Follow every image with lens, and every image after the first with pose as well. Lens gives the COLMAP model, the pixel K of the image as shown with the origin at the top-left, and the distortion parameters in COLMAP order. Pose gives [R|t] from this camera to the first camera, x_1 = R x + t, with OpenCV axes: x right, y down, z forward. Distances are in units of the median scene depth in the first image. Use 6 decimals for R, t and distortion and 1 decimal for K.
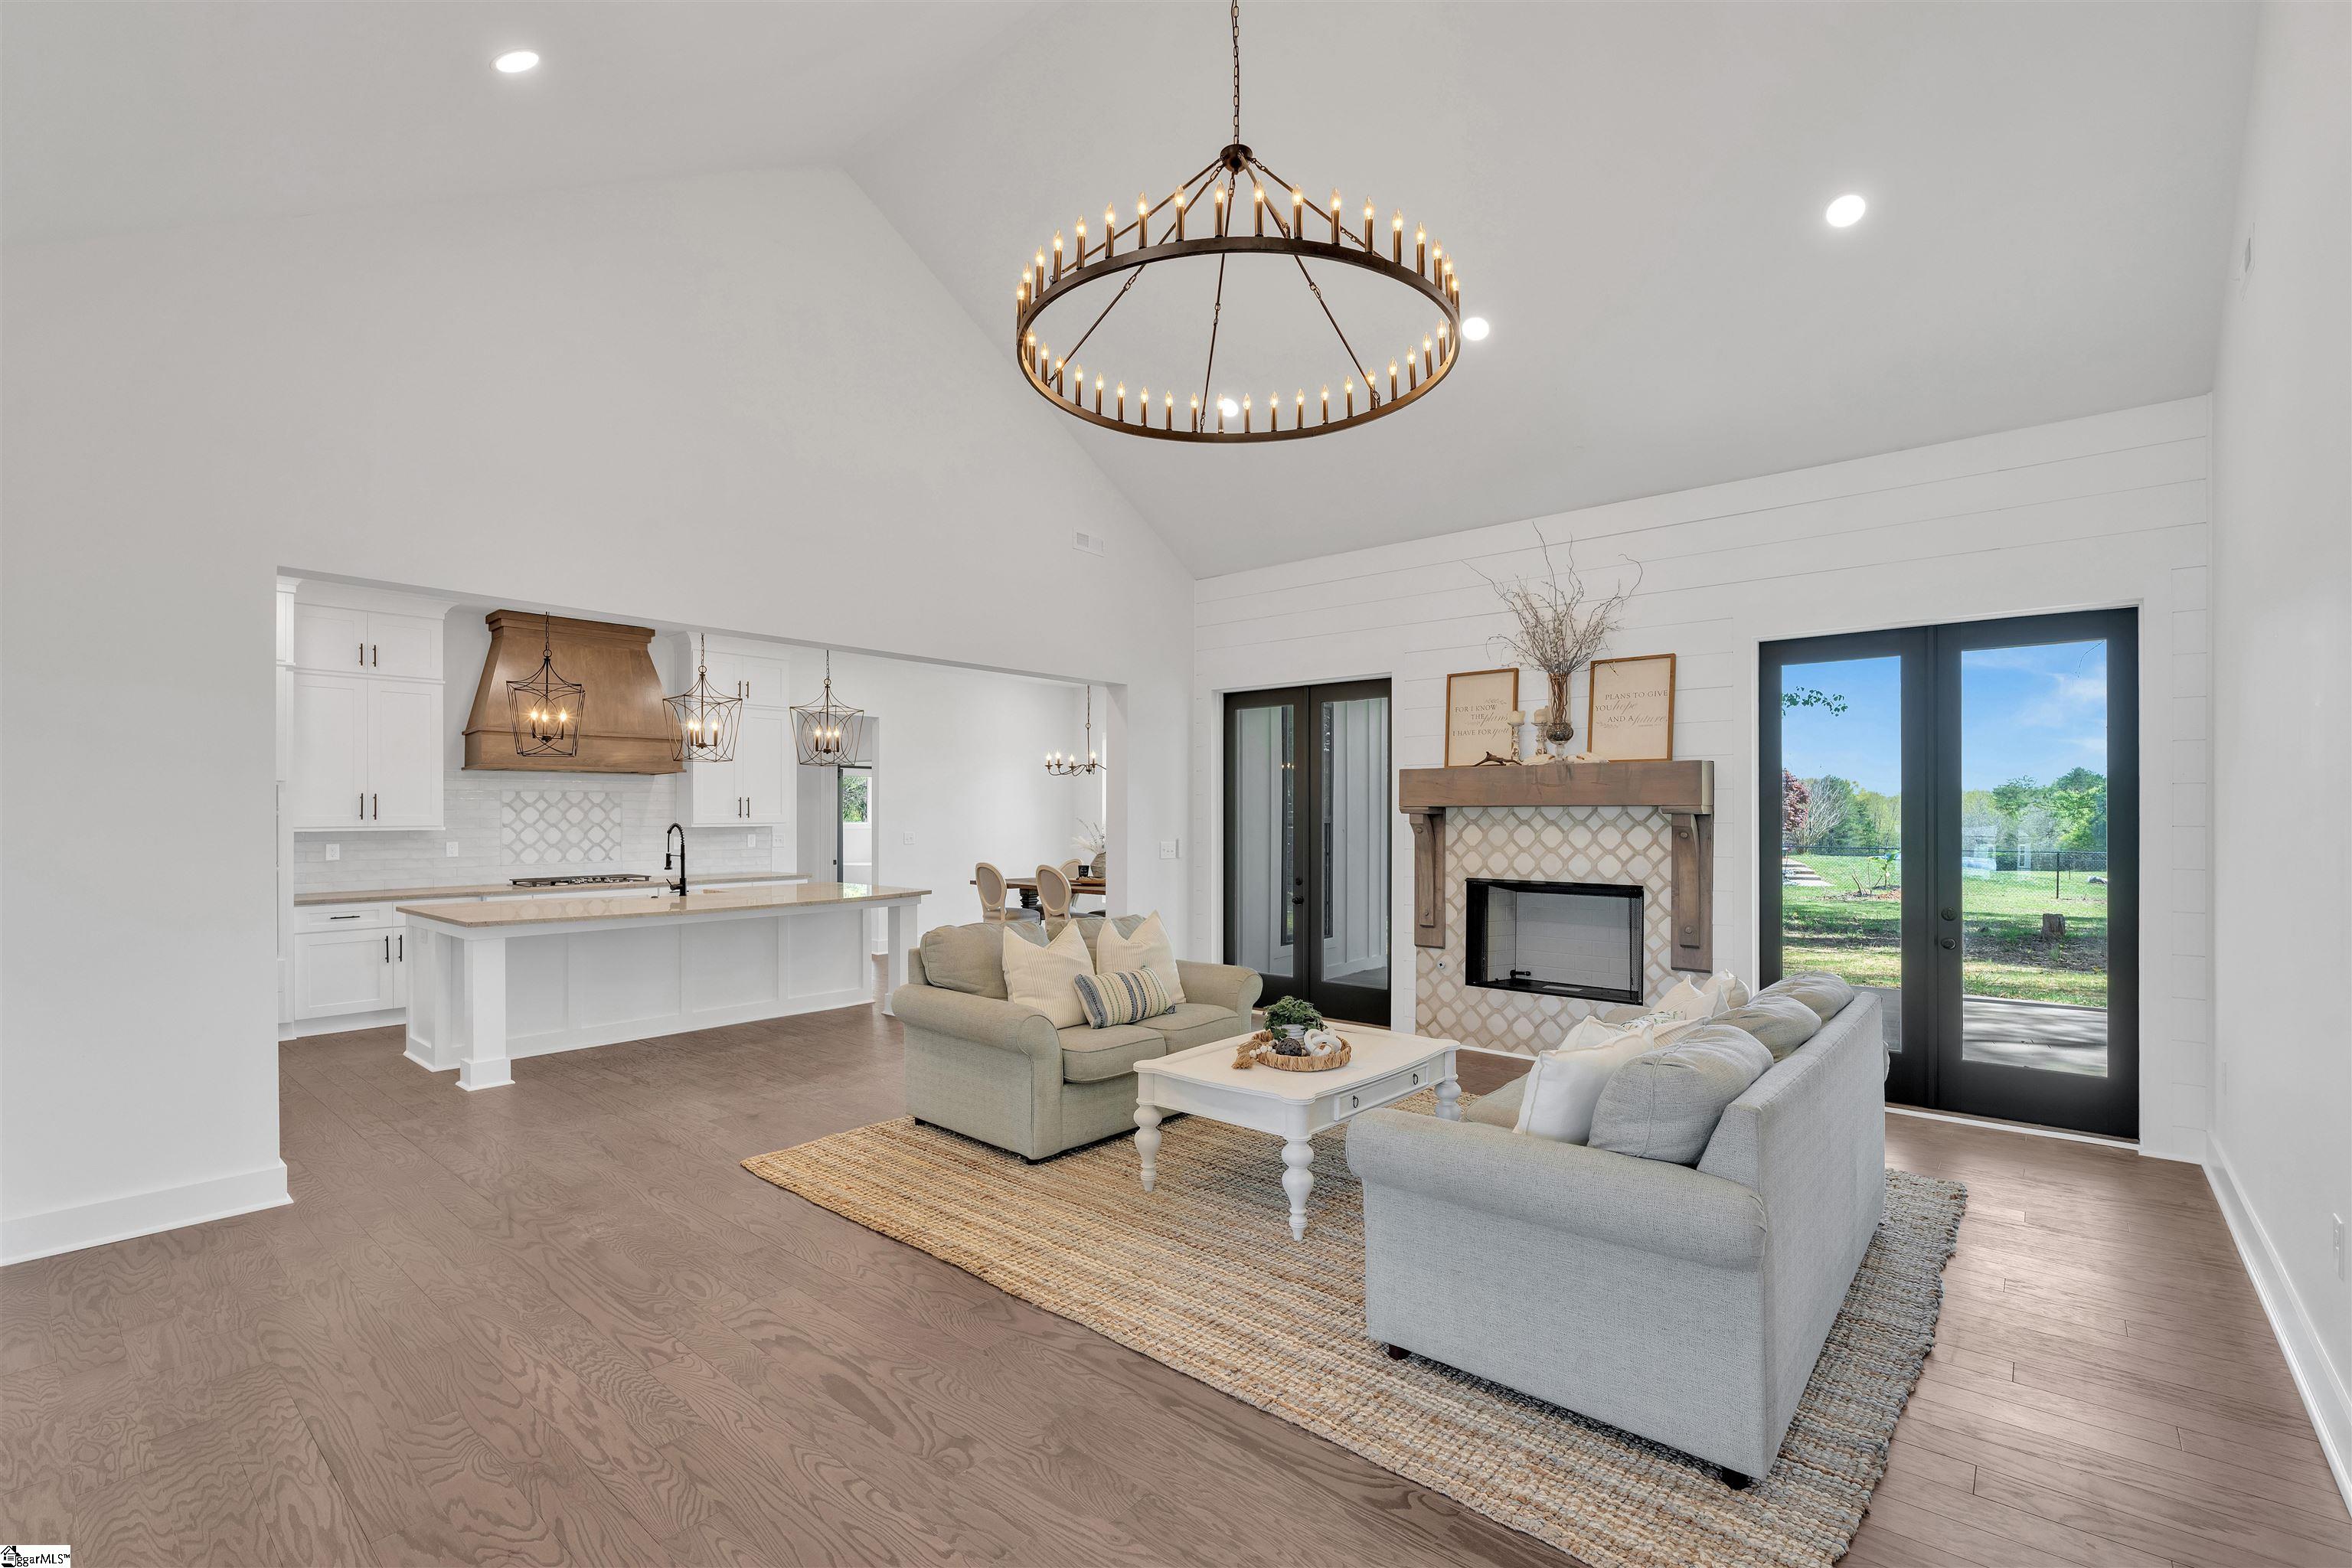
lens RADIAL K [[1027.9, 0, 1181.2], [0, 1027.9, 810.9], [0, 0, 1]] dist [-0.006053, 0.000253]
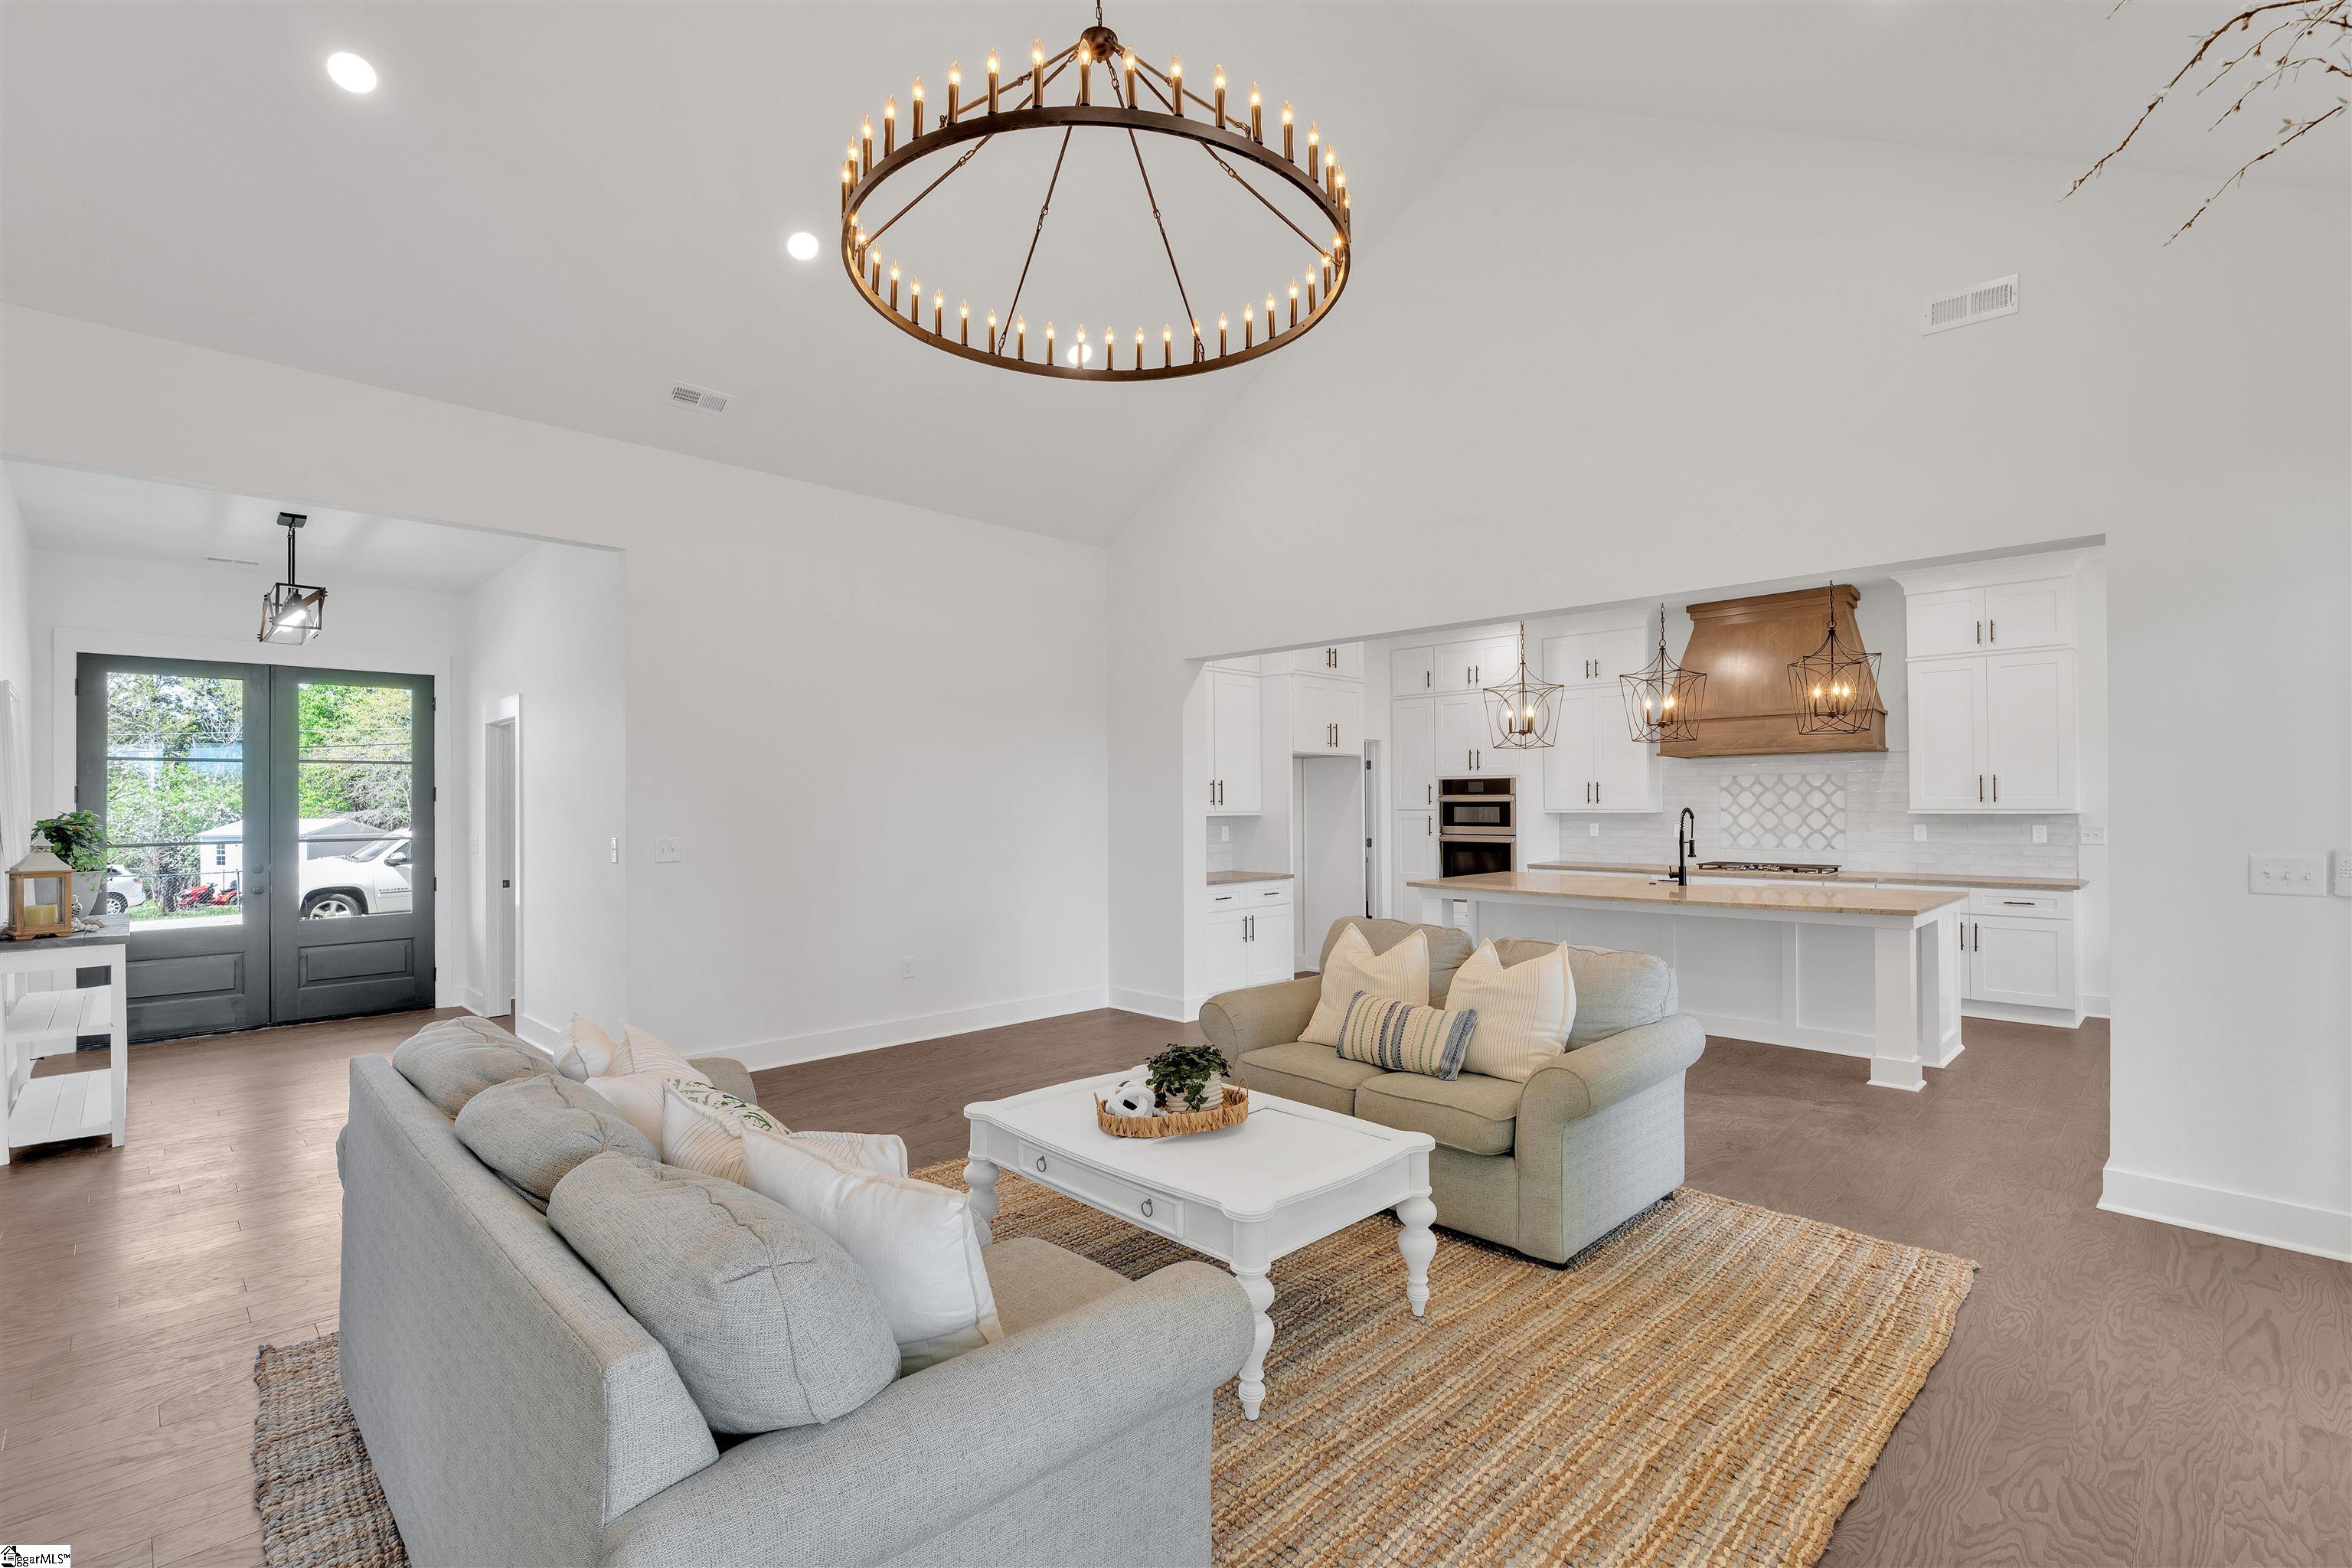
lens RADIAL K [[1027.9, 0, 1132.1], [0, 1027.9, 801.2], [0, 0, 1]] dist [-0.006053, 0.000253]
pose [[-0.127456, -0.001119, -0.991844, 0.545722], [0.007505, 0.999970, -0.002092, 0.004548], [0.991816, -0.007710, -0.127444, 0.674168]]
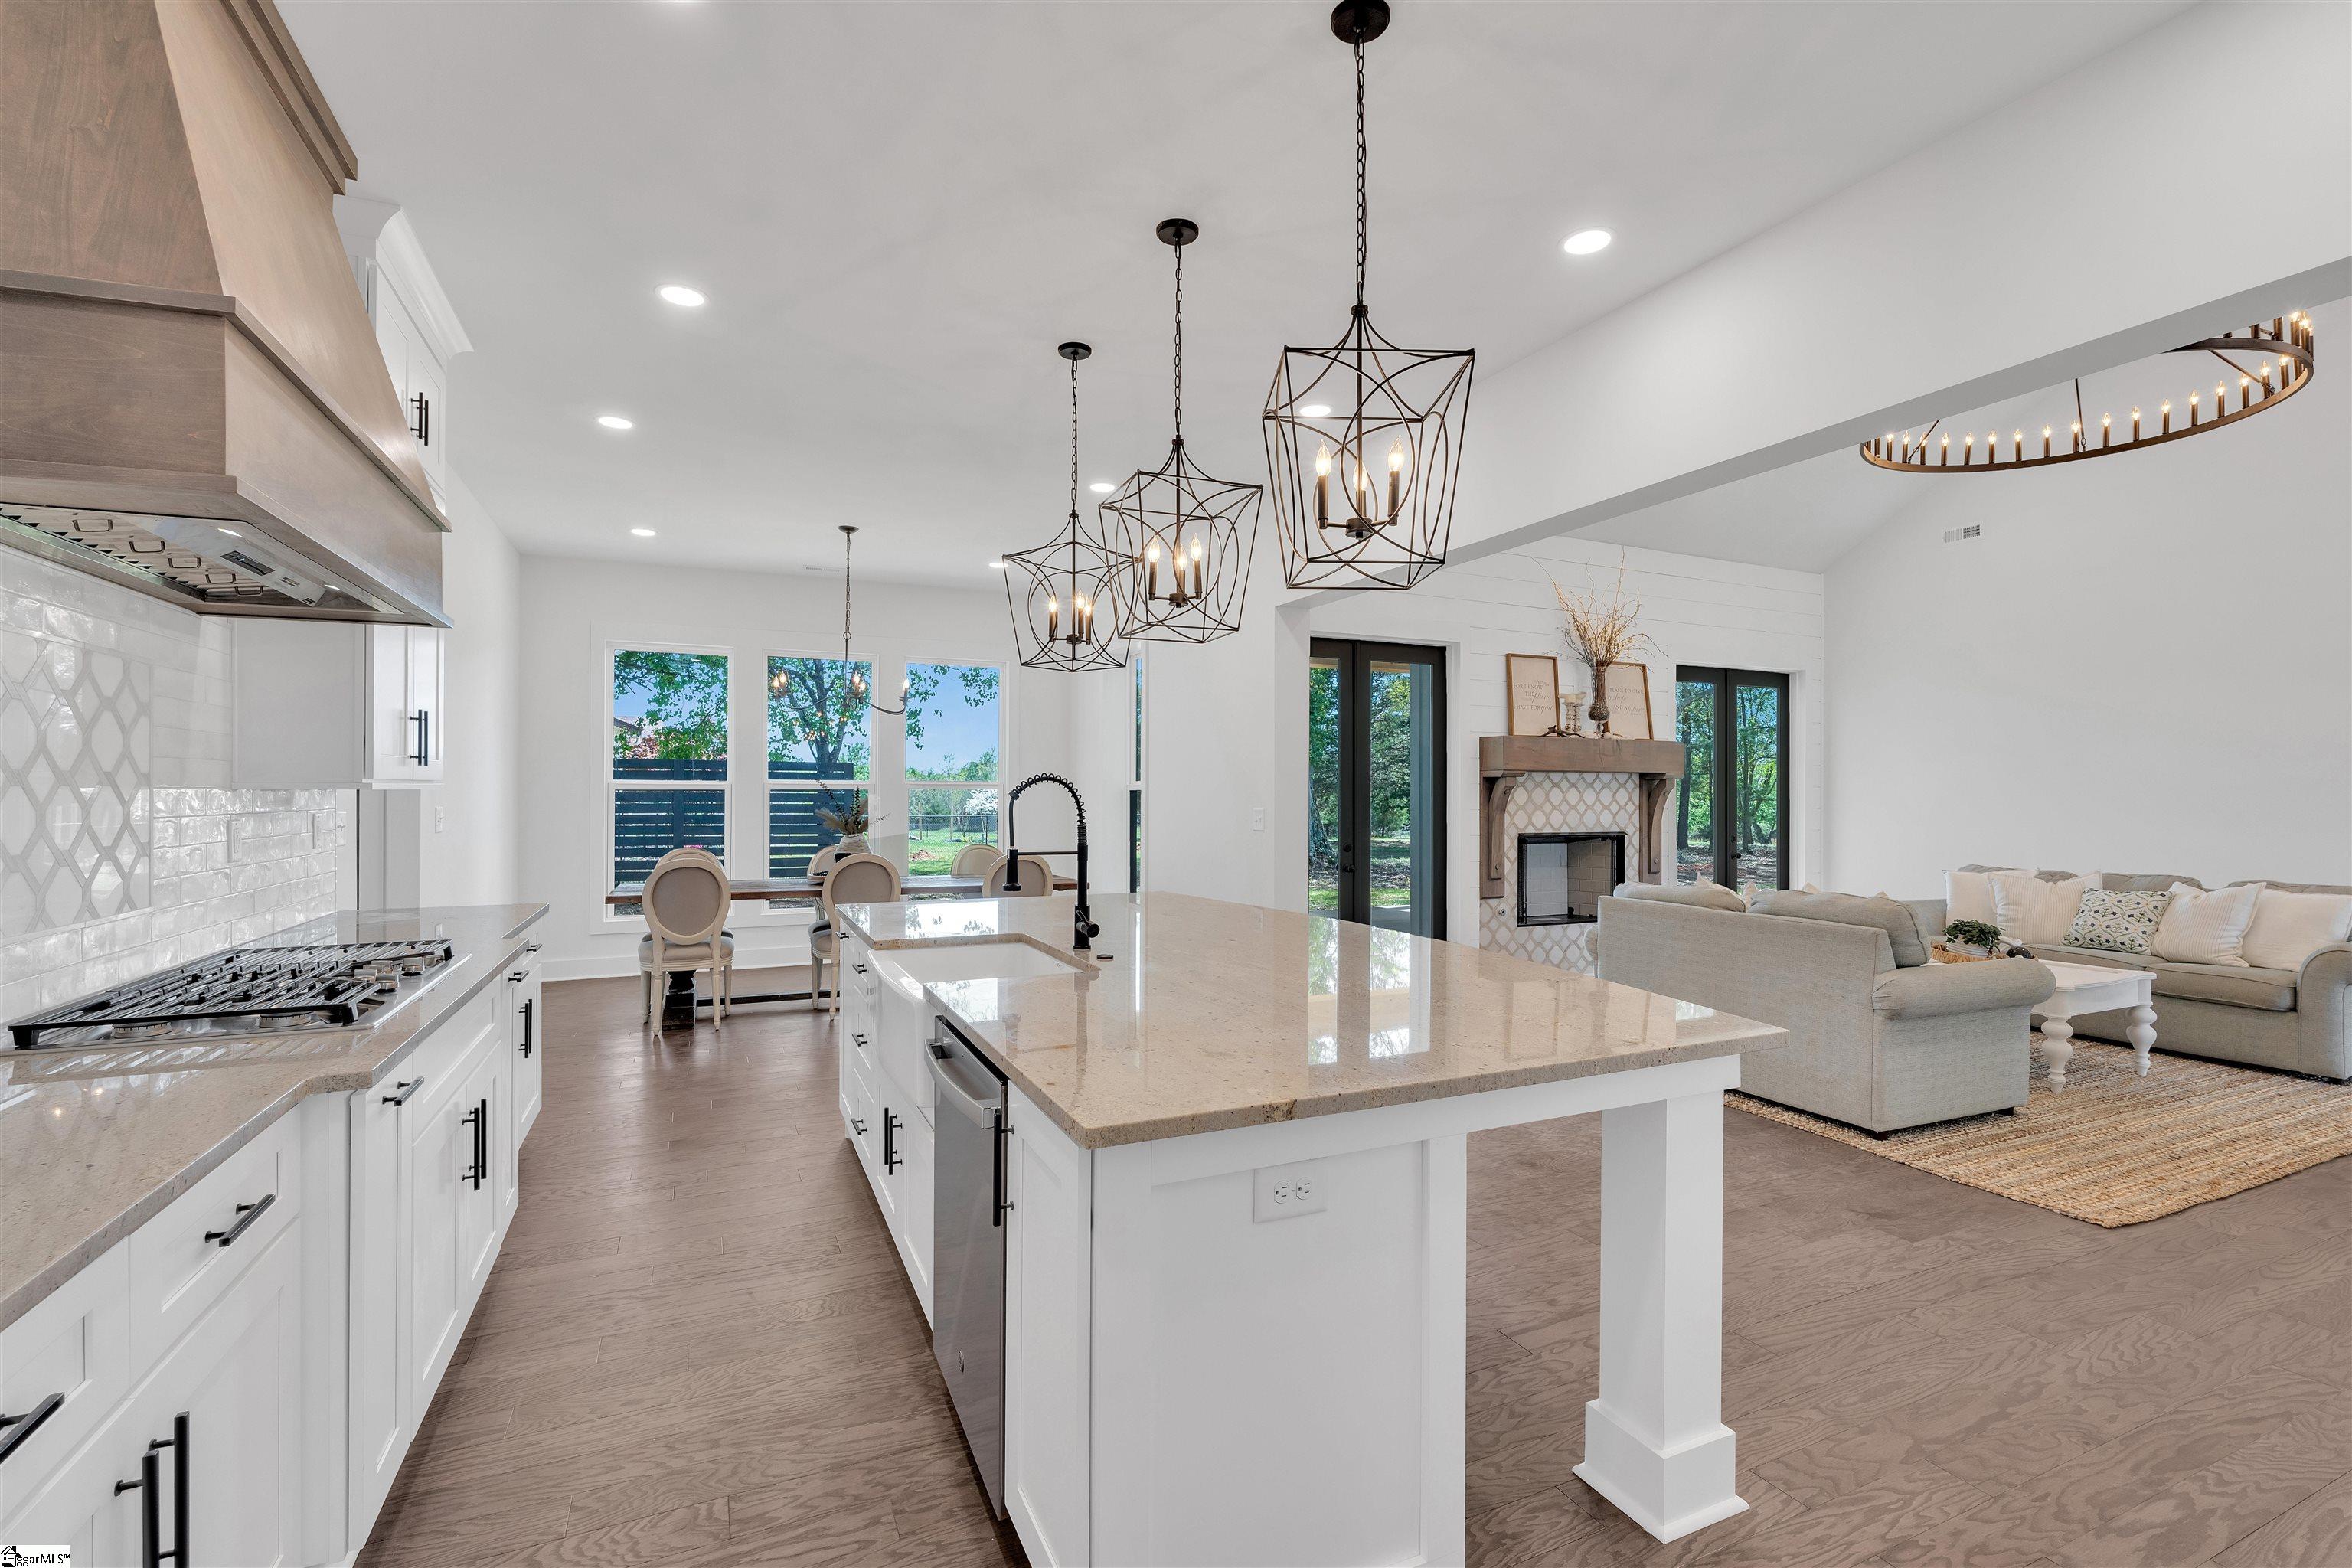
lens RADIAL K [[1027.9, 0, 1165.5], [0, 1027.9, 783.2], [0, 0, 1]] dist [-0.006053, 0.000253]
pose [[0.432333, 0.008605, 0.901673, -0.928576], [-0.006124, 0.999959, -0.006607, 0.019253], [-0.901693, -0.002666, 0.432368, 0.860927]]
